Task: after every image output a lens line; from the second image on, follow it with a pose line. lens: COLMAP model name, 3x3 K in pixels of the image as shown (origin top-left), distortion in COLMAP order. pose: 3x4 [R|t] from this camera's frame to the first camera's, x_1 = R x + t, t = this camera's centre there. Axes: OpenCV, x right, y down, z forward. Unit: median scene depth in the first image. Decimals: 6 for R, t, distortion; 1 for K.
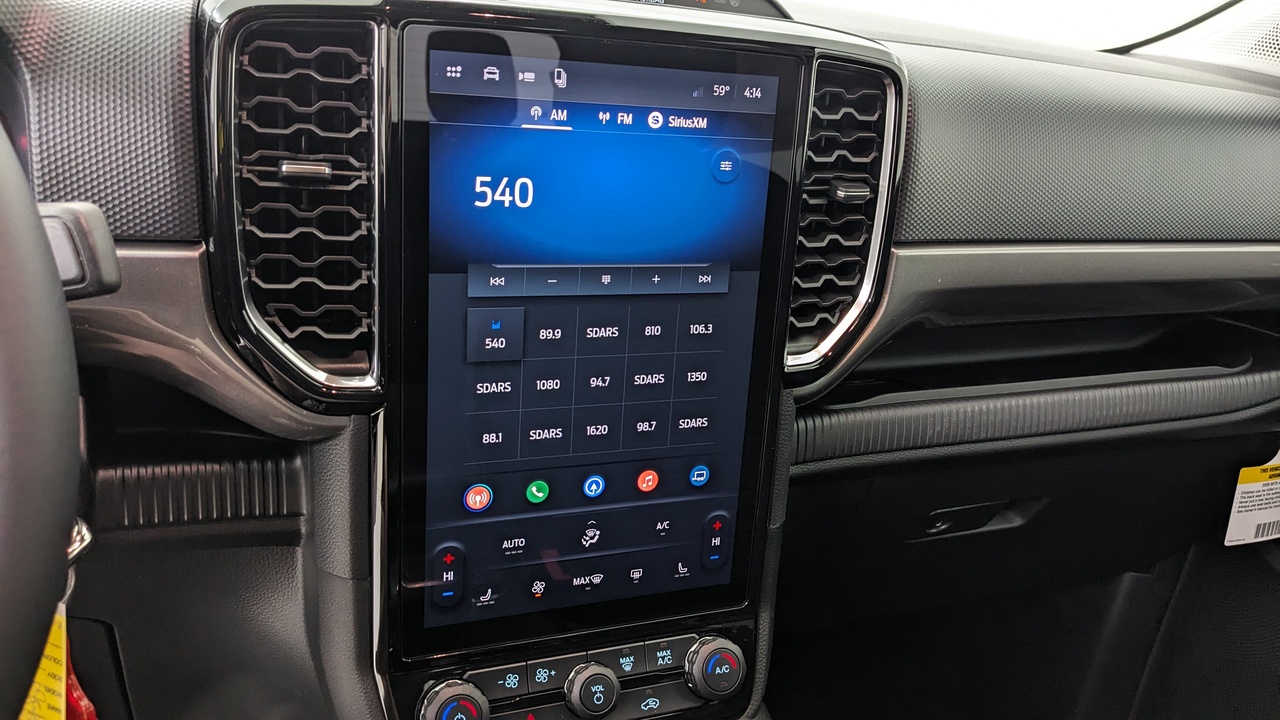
lens RADIAL K [[1006.0, 0, 637.7], [0, 1006.0, 355.8], [0, 0, 1]] dist [0.050855, -0.103086]
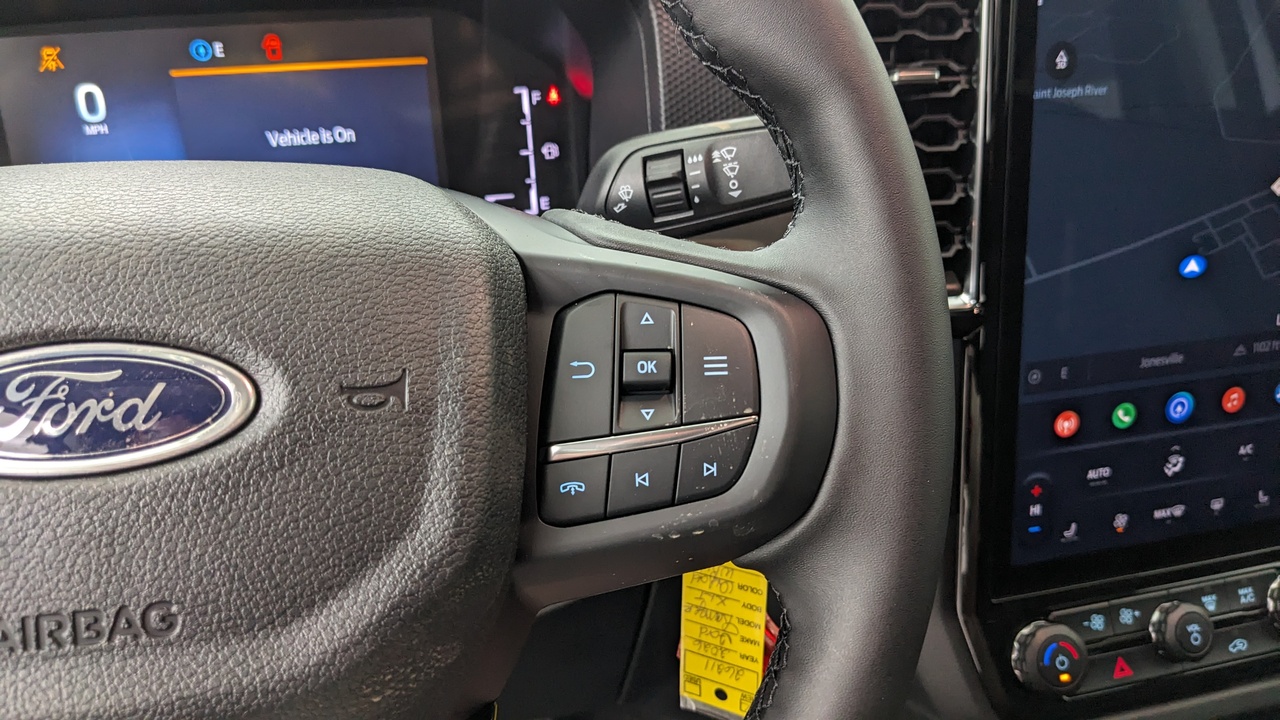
lens RADIAL K [[1006.0, 0, 621.8], [0, 1006.0, 366.1], [0, 0, 1]] dist [0.050855, -0.103086]
pose [[0.979759, -0.071871, -0.186834, -0.356907], [0.074209, 0.997227, 0.005540, 0.048698], [0.185918, -0.019292, 0.982376, 0.009240]]
